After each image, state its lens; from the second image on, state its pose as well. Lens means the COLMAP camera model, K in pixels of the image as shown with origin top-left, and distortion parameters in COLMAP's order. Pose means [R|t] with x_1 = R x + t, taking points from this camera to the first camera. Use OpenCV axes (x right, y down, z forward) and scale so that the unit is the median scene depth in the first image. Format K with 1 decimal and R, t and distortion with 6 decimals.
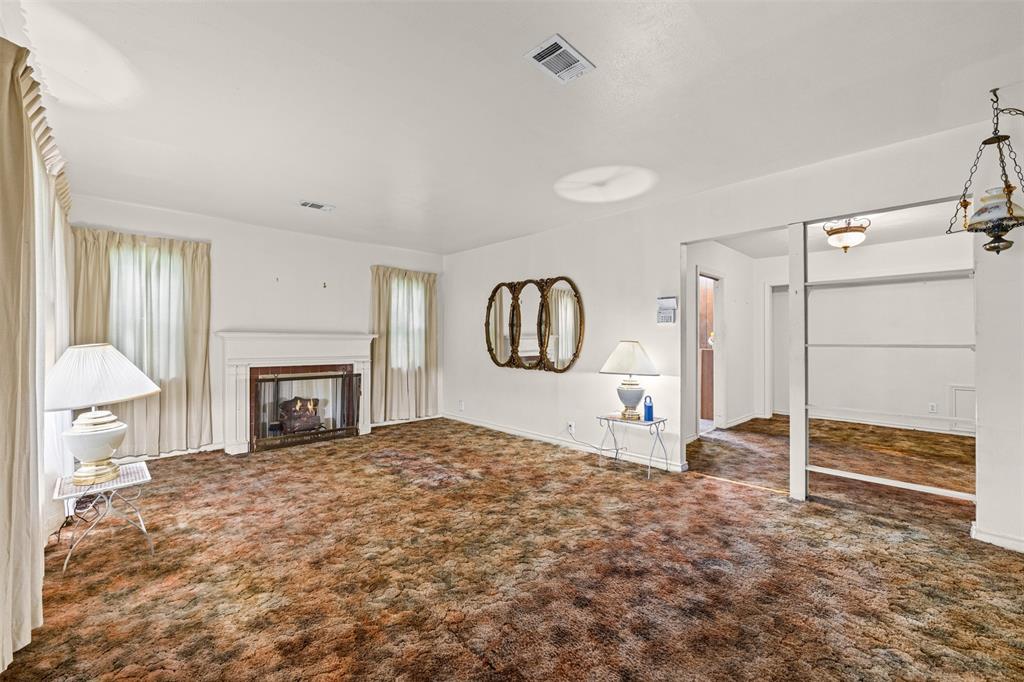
lens RADIAL K [[418.6, 0, 509.6], [0, 418.6, 345.3], [0, 0, 1]] dist [-0.000741, 0.000784]
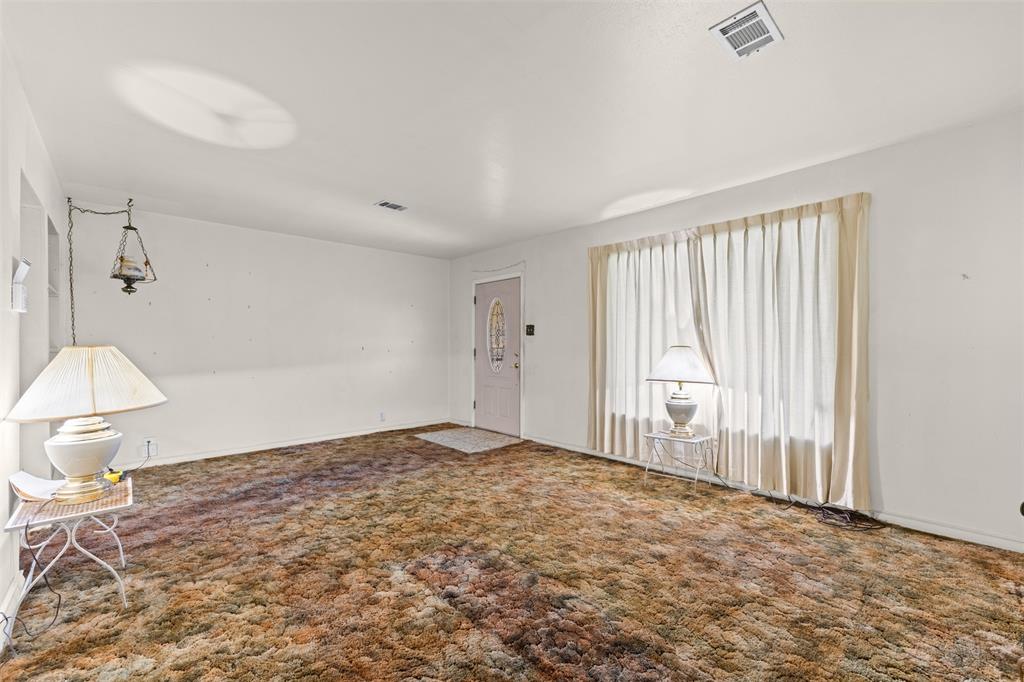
lens RADIAL K [[418.6, 0, 509.6], [0, 418.6, 345.3], [0, 0, 1]] dist [-0.000741, 0.000784]
pose [[-0.999934, 0.000752, 0.011436, -0.209455], [0.000874, 0.999942, 0.010723, -0.012955], [-0.011427, 0.010732, -0.999877, 1.364447]]
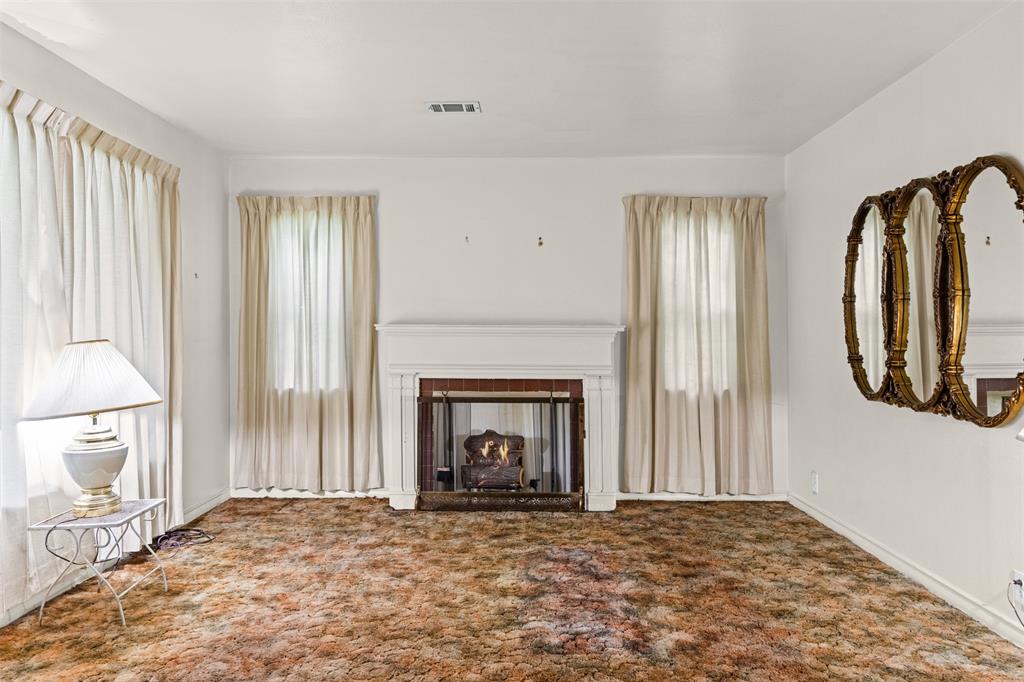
lens RADIAL K [[741.1, 0, 516.1], [0, 741.1, 337.0], [0, 0, 1]] dist [0.000687, 0.002914]
pose [[0.717922, -0.000590, -0.696123, 0.299354], [-0.008392, 0.999920, -0.009502, -0.001376], [0.696073, 0.012664, 0.717859, 0.294367]]
